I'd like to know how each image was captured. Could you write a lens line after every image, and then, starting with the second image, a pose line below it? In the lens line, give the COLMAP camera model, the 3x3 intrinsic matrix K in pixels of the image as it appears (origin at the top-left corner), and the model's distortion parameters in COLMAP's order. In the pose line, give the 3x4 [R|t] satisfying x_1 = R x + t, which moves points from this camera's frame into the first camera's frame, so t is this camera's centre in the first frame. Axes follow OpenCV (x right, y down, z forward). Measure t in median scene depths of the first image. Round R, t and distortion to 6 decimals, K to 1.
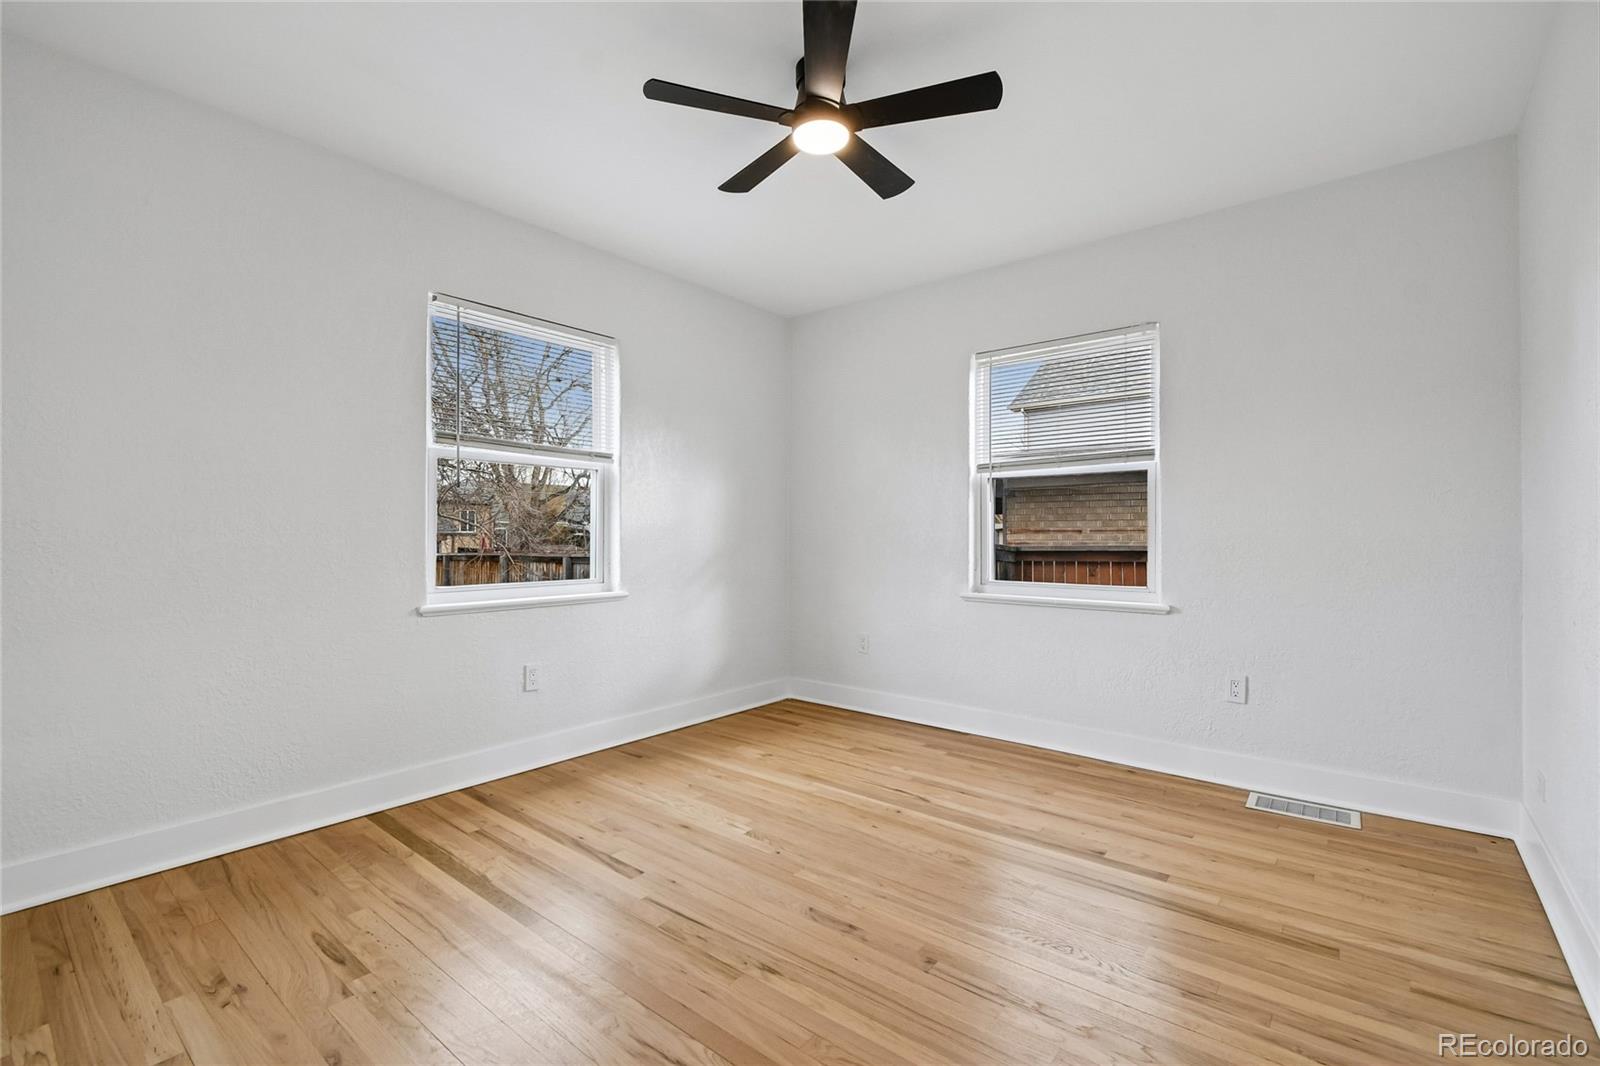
lens RADIAL K [[703.1, 0, 799.7], [0, 703.1, 524.2], [0, 0, 1]] dist [0.001368, -0.000766]
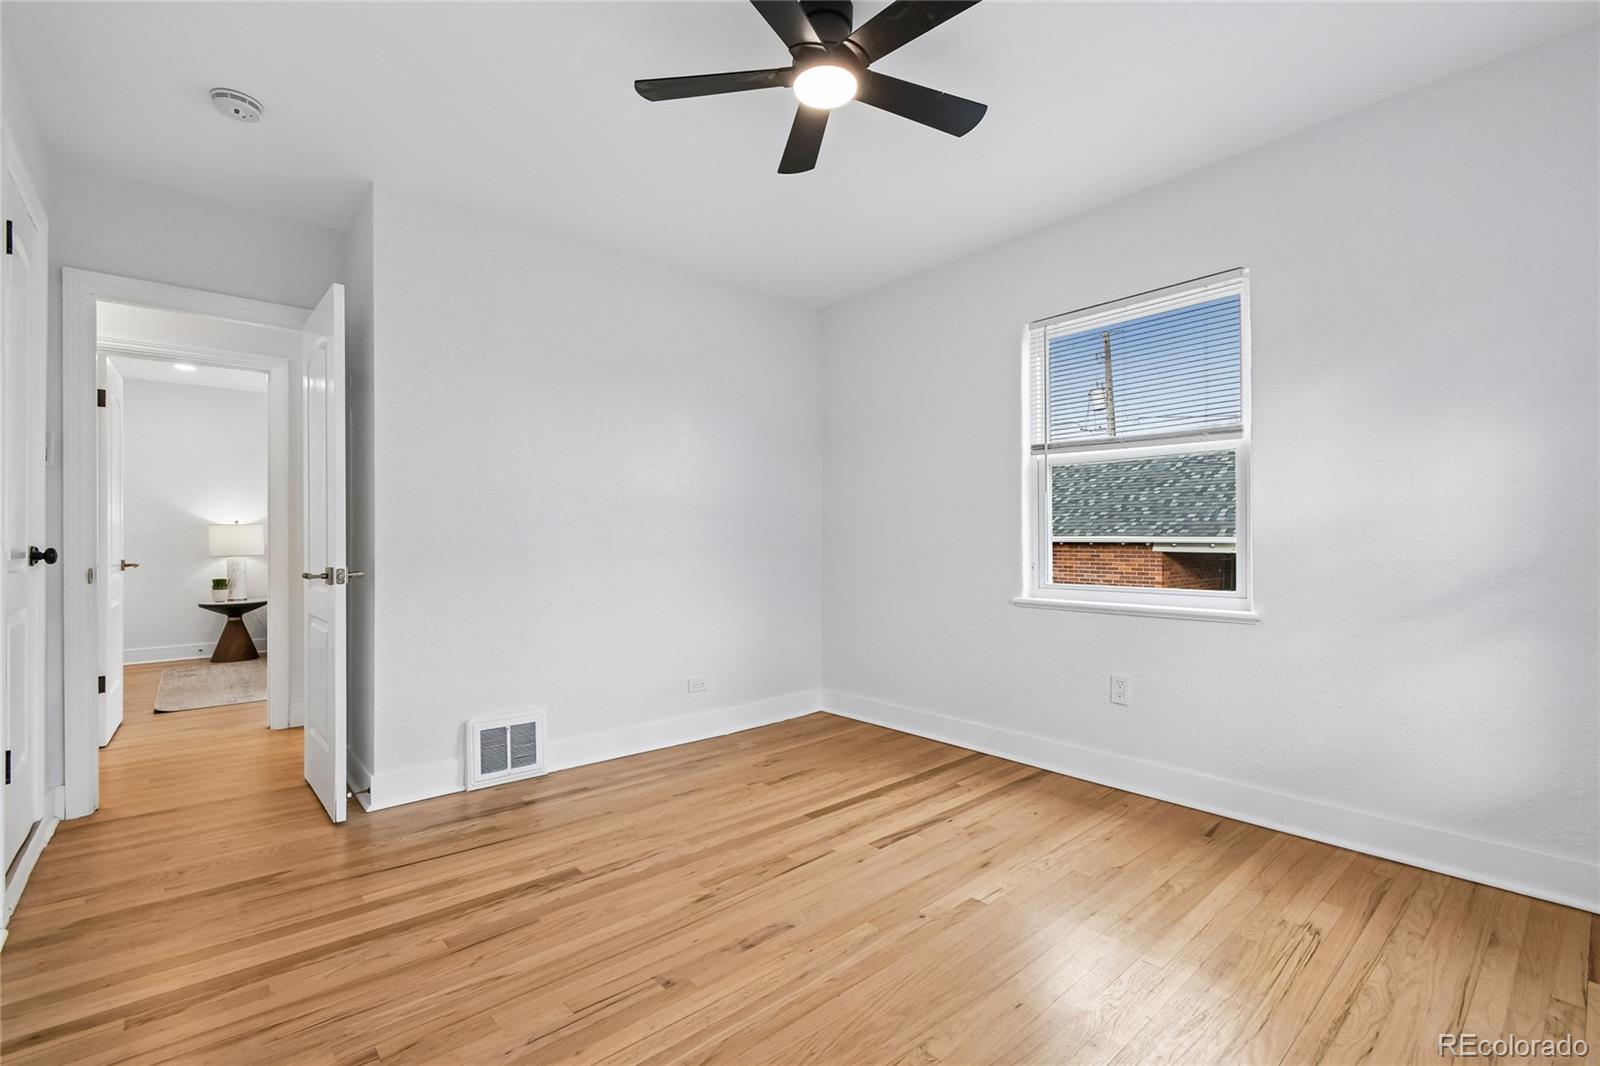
lens RADIAL K [[707.8, 0, 795.9], [0, 707.8, 535.5], [0, 0, 1]] dist [0.002315, -0.003971]
pose [[-0.166912, -0.004796, -0.985960, 0.792108], [0.020835, 0.999748, -0.008390, 0.017806], [0.985752, -0.021943, -0.166770, 0.961647]]
